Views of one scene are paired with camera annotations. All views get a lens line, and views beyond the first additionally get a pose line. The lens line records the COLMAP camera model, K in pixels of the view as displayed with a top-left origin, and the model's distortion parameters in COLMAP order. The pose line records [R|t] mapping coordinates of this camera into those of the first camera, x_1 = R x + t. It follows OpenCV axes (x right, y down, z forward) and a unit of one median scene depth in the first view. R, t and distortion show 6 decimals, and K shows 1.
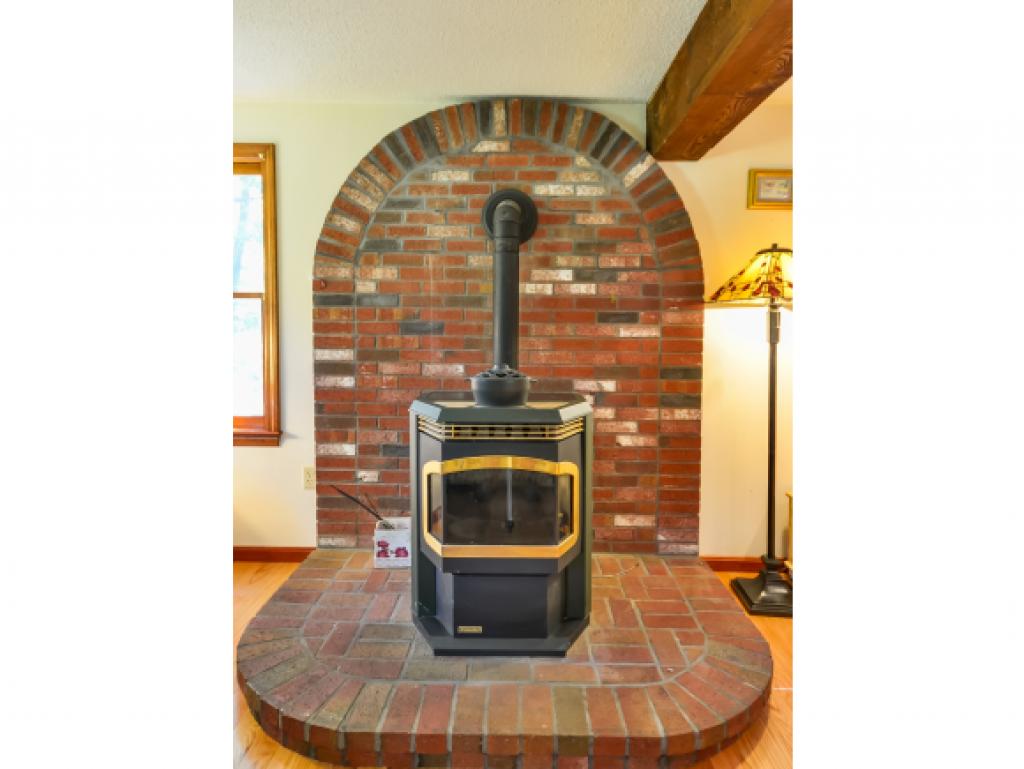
lens RADIAL K [[540.6, 0, 513.1], [0, 540.6, 352.7], [0, 0, 1]] dist [-0.001977, -0.000188]
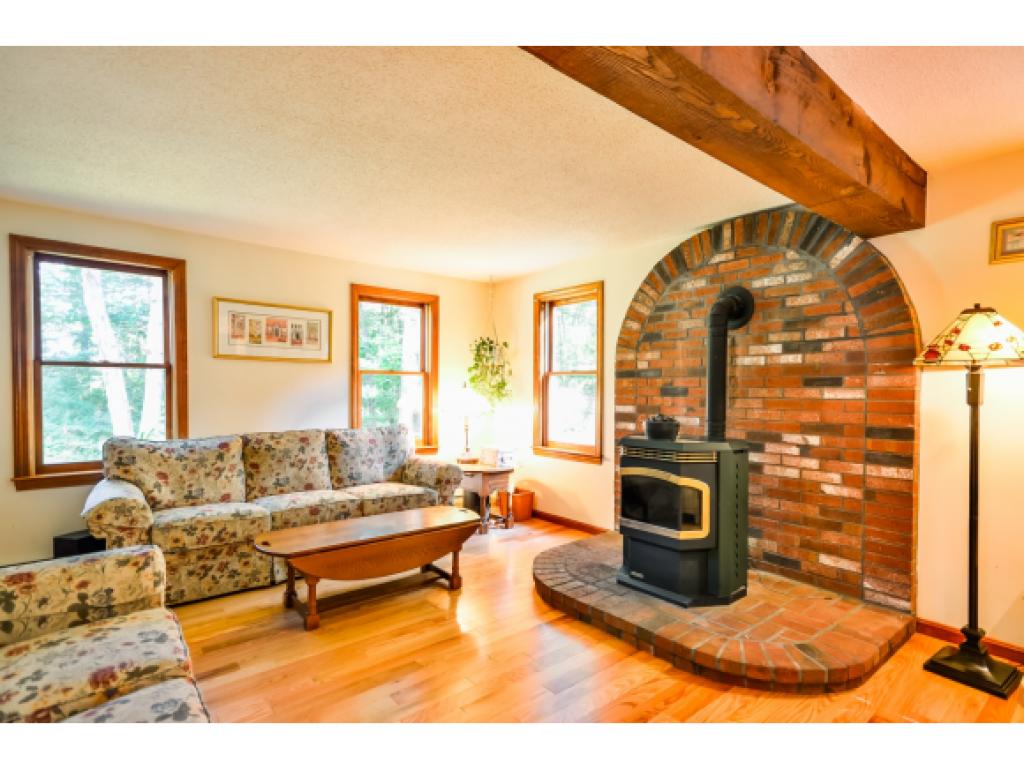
lens RADIAL K [[525.0, 0, 513.9], [0, 525.0, 404.8], [0, 0, 1]] dist [0.000826, -0.000013]
pose [[0.640462, 0.015136, -0.767841, 0.638801], [-0.036111, 0.999293, -0.010422, 0.019742], [0.767141, 0.034402, 0.640556, -0.230310]]
